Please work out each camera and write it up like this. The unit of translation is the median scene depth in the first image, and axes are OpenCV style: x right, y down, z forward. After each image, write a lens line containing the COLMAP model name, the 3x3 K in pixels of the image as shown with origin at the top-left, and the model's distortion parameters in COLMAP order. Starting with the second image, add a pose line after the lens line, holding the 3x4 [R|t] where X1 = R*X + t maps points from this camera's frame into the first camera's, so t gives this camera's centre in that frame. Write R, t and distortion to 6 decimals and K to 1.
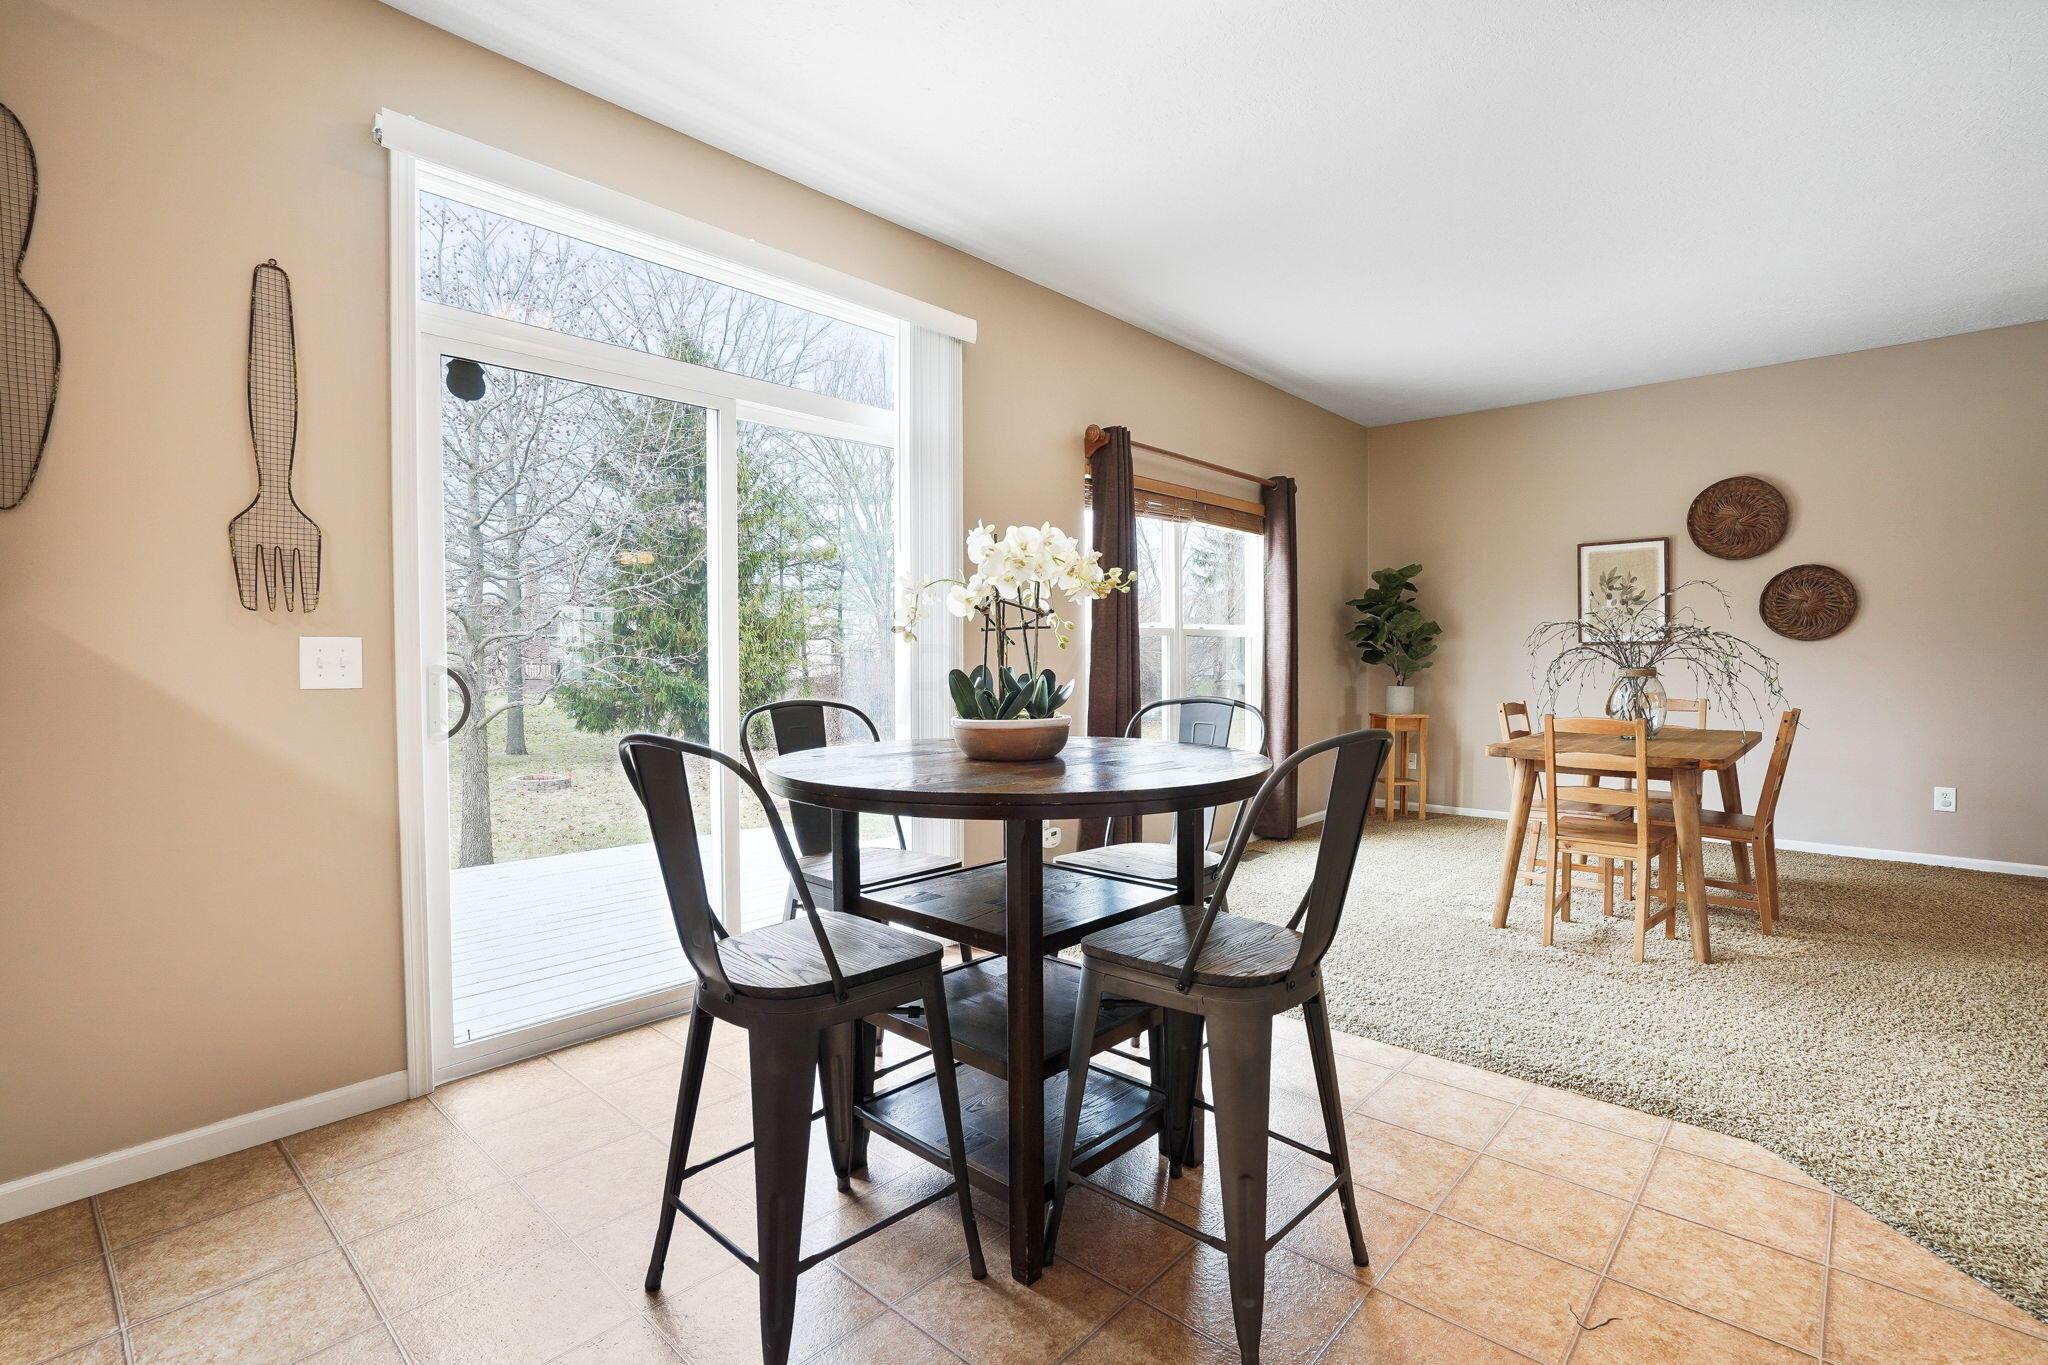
lens RADIAL K [[957.3, 0, 1023.3], [0, 957.3, 686.0], [0, 0, 1]] dist [-0.038051, 0.012599]
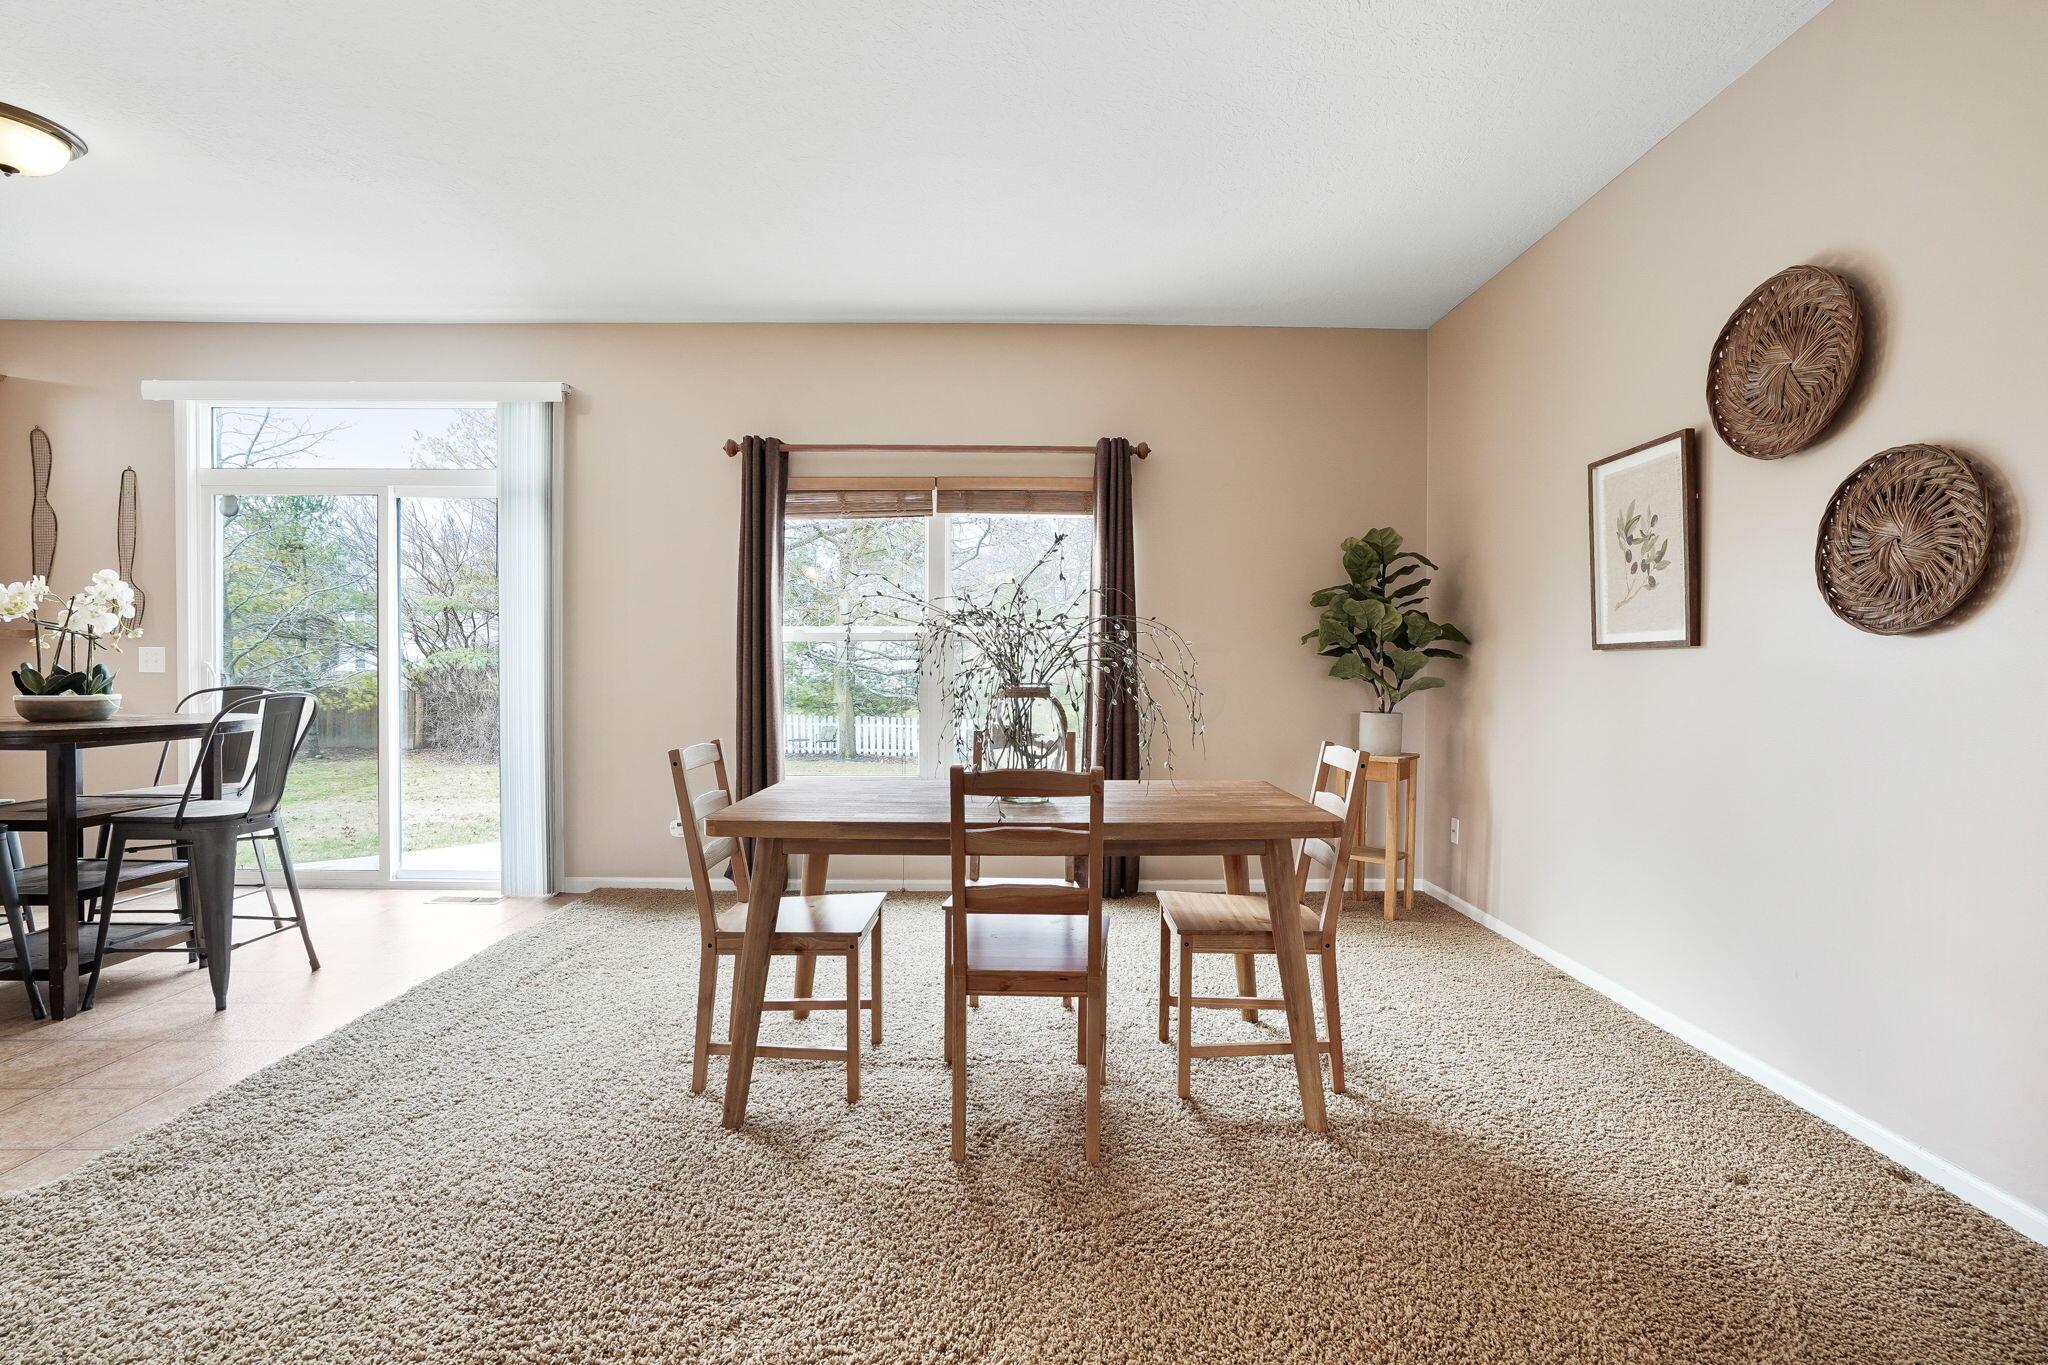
lens RADIAL K [[957.3, 0, 1037.0], [0, 957.3, 681.1], [0, 0, 1]] dist [-0.038051, 0.012599]
pose [[0.675332, 0.020290, -0.737235, 0.953198], [-0.032590, 0.999466, -0.002346, -0.017101], [0.736794, 0.025611, 0.675632, 0.494344]]
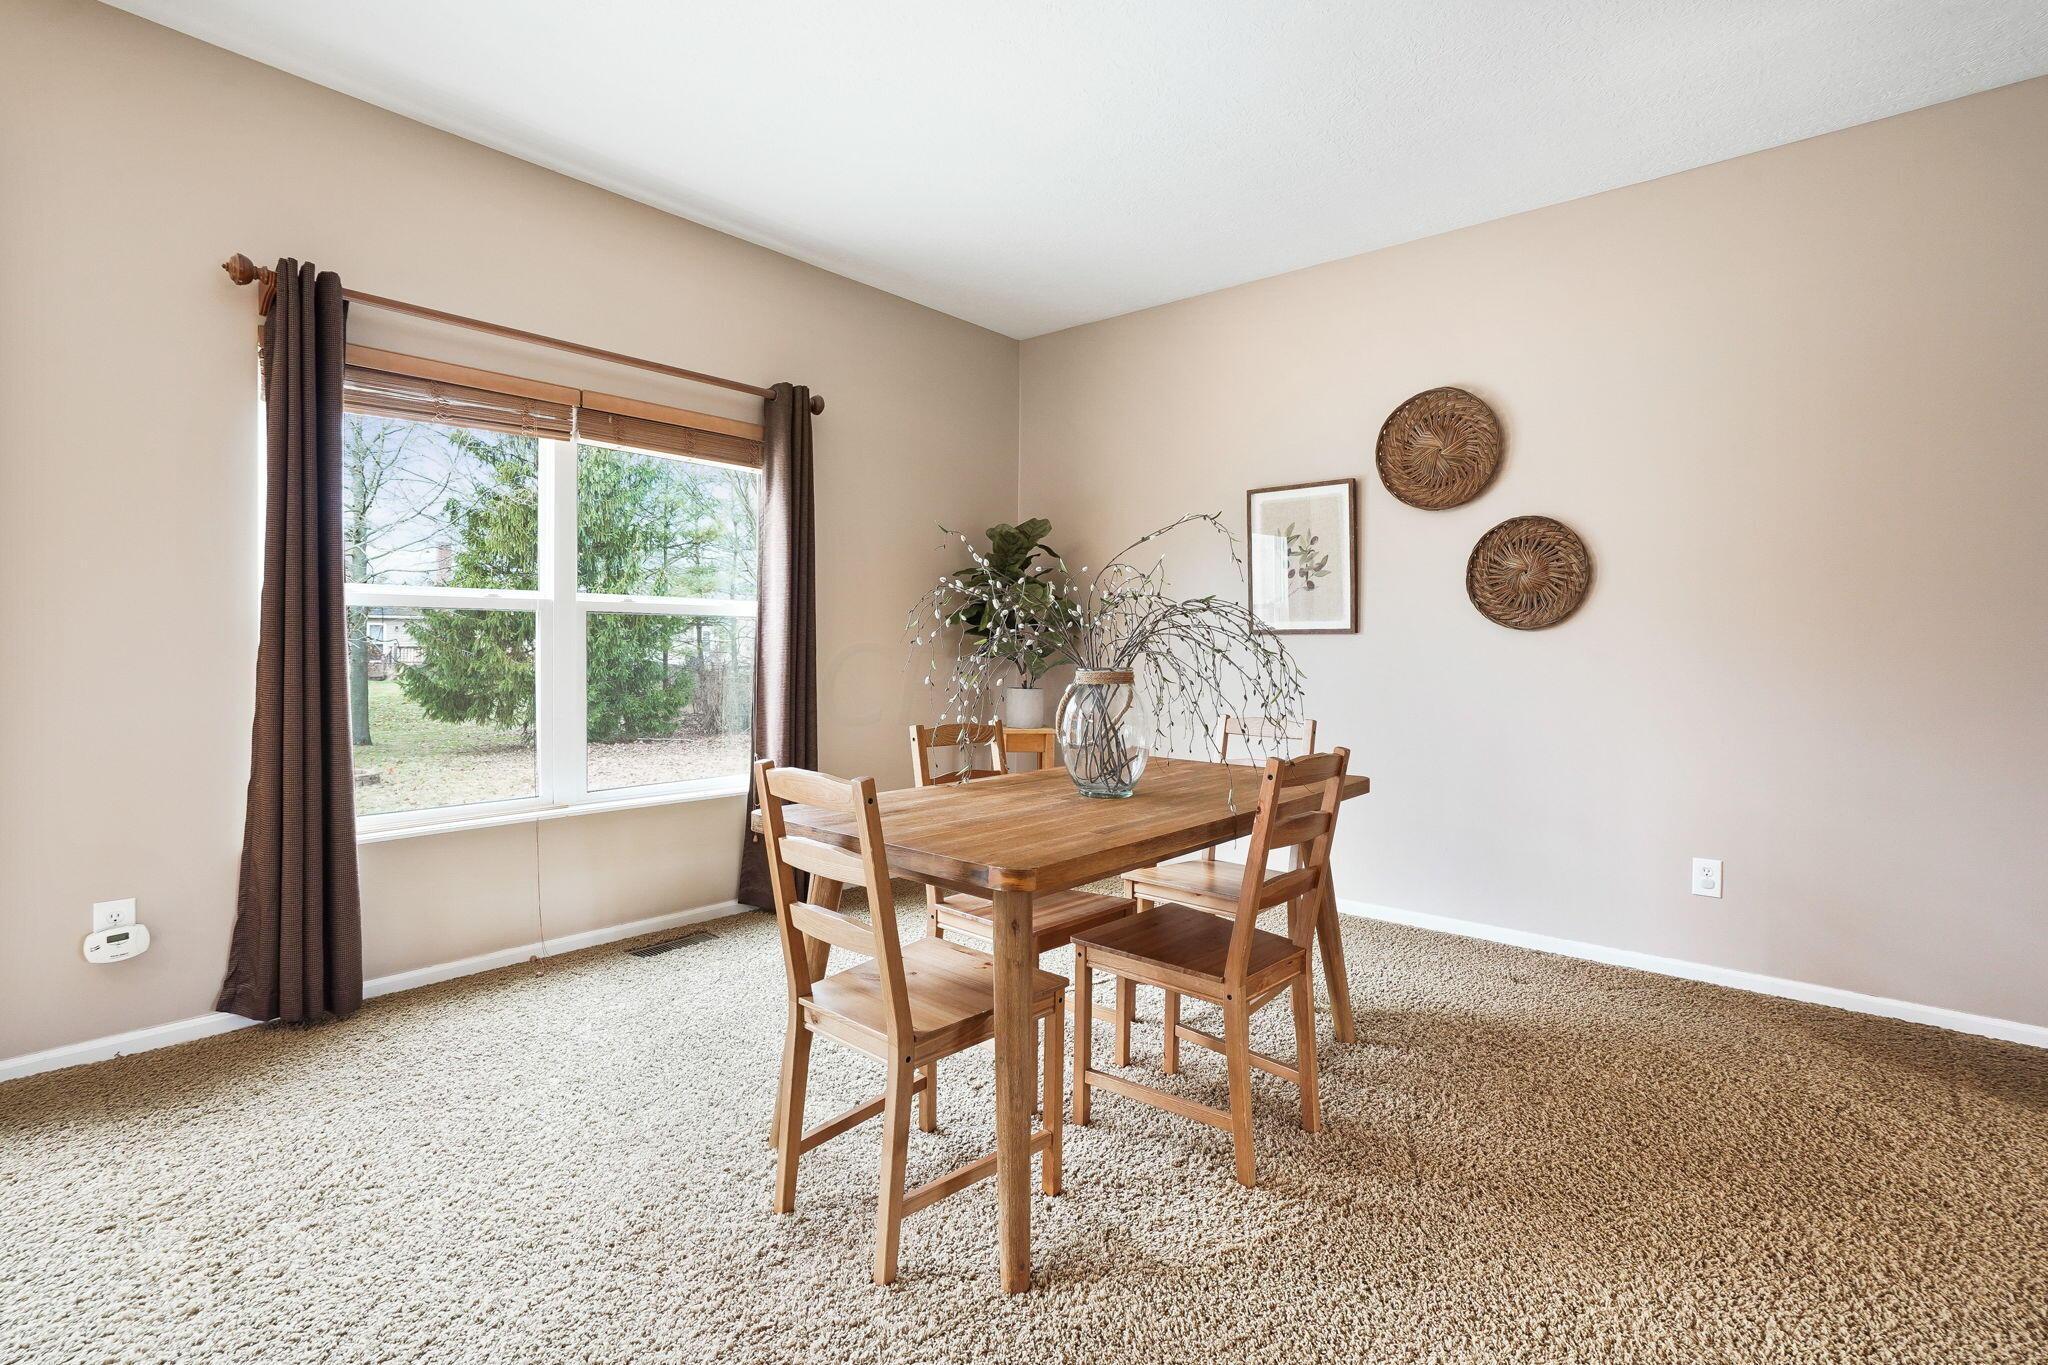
lens RADIAL K [[957.3, 0, 1043.1], [0, 957.3, 655.9], [0, 0, 1]] dist [-0.038051, 0.012599]
pose [[0.999586, 0.012337, 0.025992, 0.512385], [-0.011816, 0.999728, -0.020090, -0.012904], [-0.026233, 0.019775, 0.999460, 0.360759]]
